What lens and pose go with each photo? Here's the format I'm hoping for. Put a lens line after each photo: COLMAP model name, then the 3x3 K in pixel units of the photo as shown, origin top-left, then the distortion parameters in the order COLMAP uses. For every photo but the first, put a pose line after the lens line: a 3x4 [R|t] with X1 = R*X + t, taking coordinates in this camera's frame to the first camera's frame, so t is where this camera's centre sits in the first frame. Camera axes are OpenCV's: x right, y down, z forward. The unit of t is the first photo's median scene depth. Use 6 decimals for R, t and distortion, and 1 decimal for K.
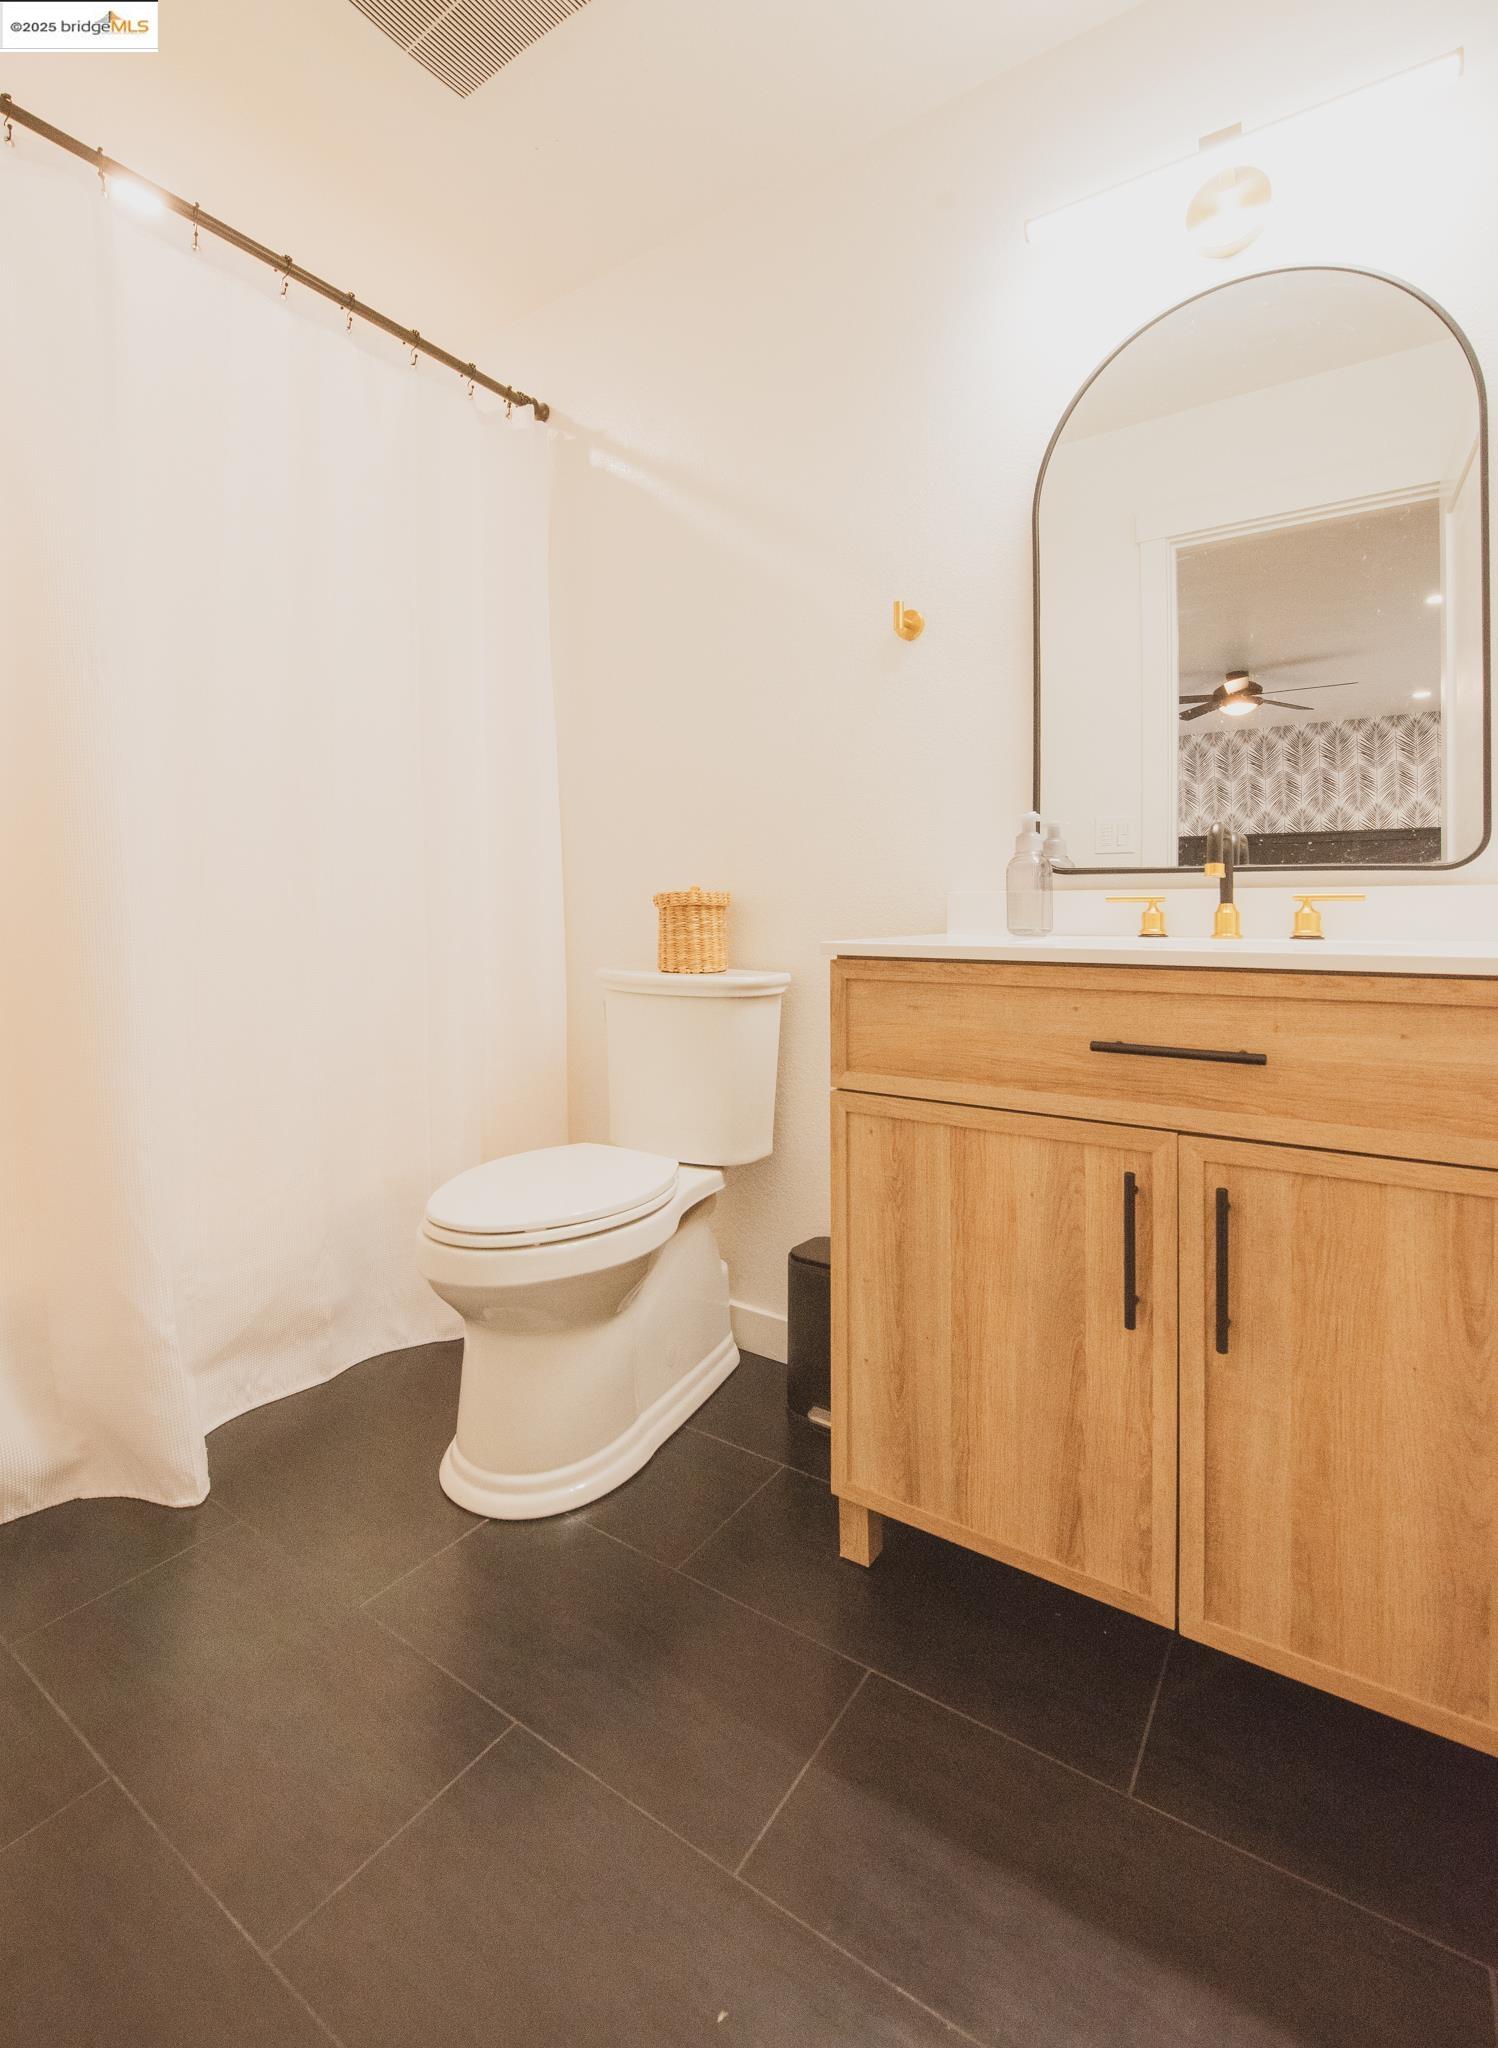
lens RADIAL K [[920.6, 0, 725.3], [0, 920.6, 940.3], [0, 0, 1]] dist [-0.014131, 0.000044]
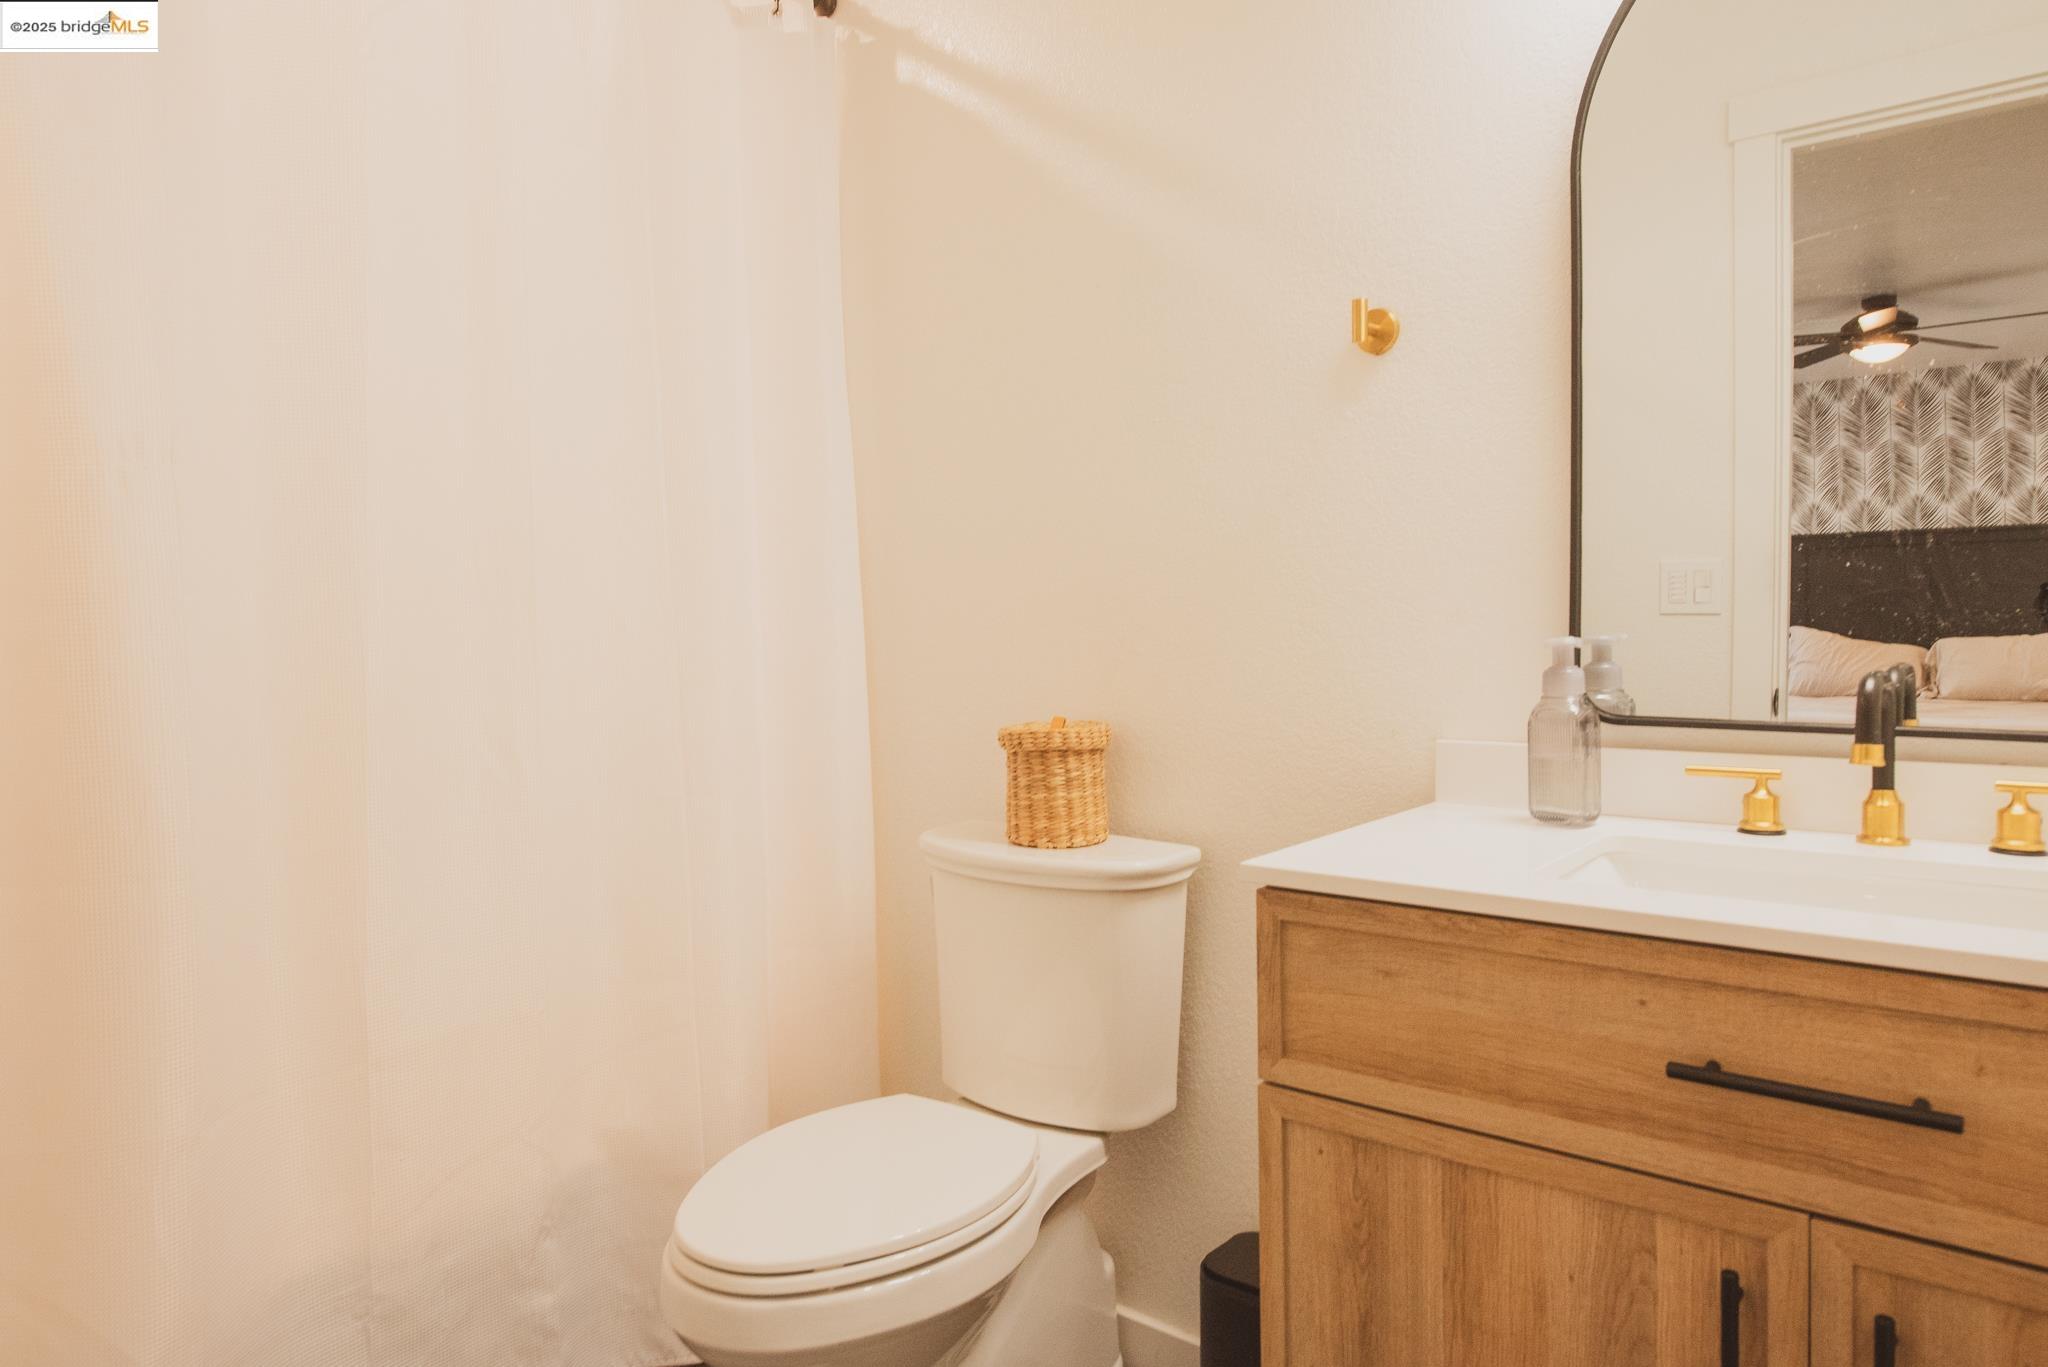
lens RADIAL K [[1260.8, 0, 1028.9], [0, 1260.8, 687.6], [0, 0, 1]] dist [0.000715, -0.003061]
pose [[0.997303, -0.012402, -0.072337, 0.018081], [0.015499, 0.998980, 0.042405, -0.165477], [0.071737, -0.043411, 0.996478, 0.089182]]
